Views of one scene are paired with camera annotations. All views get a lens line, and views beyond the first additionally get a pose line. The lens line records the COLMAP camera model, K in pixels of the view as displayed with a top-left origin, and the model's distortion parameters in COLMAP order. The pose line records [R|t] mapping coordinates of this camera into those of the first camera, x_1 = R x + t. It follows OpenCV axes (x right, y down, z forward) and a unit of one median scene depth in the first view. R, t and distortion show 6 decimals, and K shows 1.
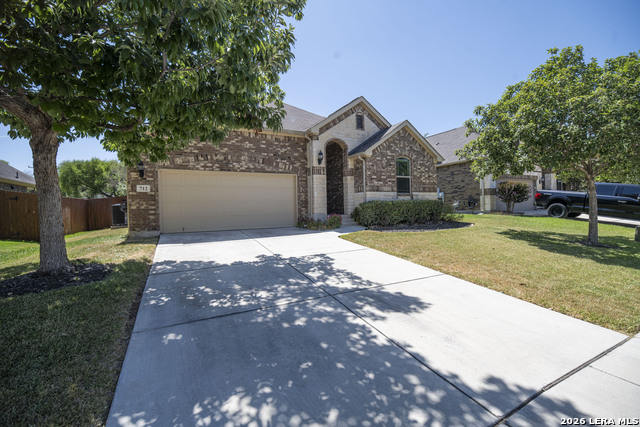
lens RADIAL K [[290.9, 0, 316.5], [0, 290.9, 202.3], [0, 0, 1]] dist [-0.001920, -0.000635]
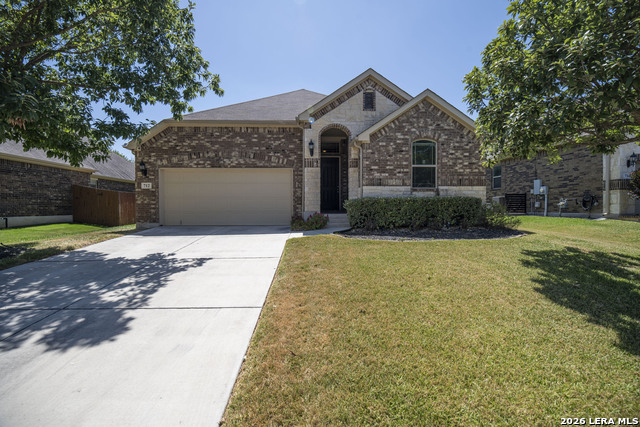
lens RADIAL K [[290.9, 0, 316.5], [0, 290.9, 202.3], [0, 0, 1]] dist [-0.001920, -0.000635]
pose [[0.896054, 0.012408, -0.443772, 0.410111], [-0.007303, 0.999886, 0.013210, -0.001541], [0.443886, -0.008596, 0.896042, 0.216155]]
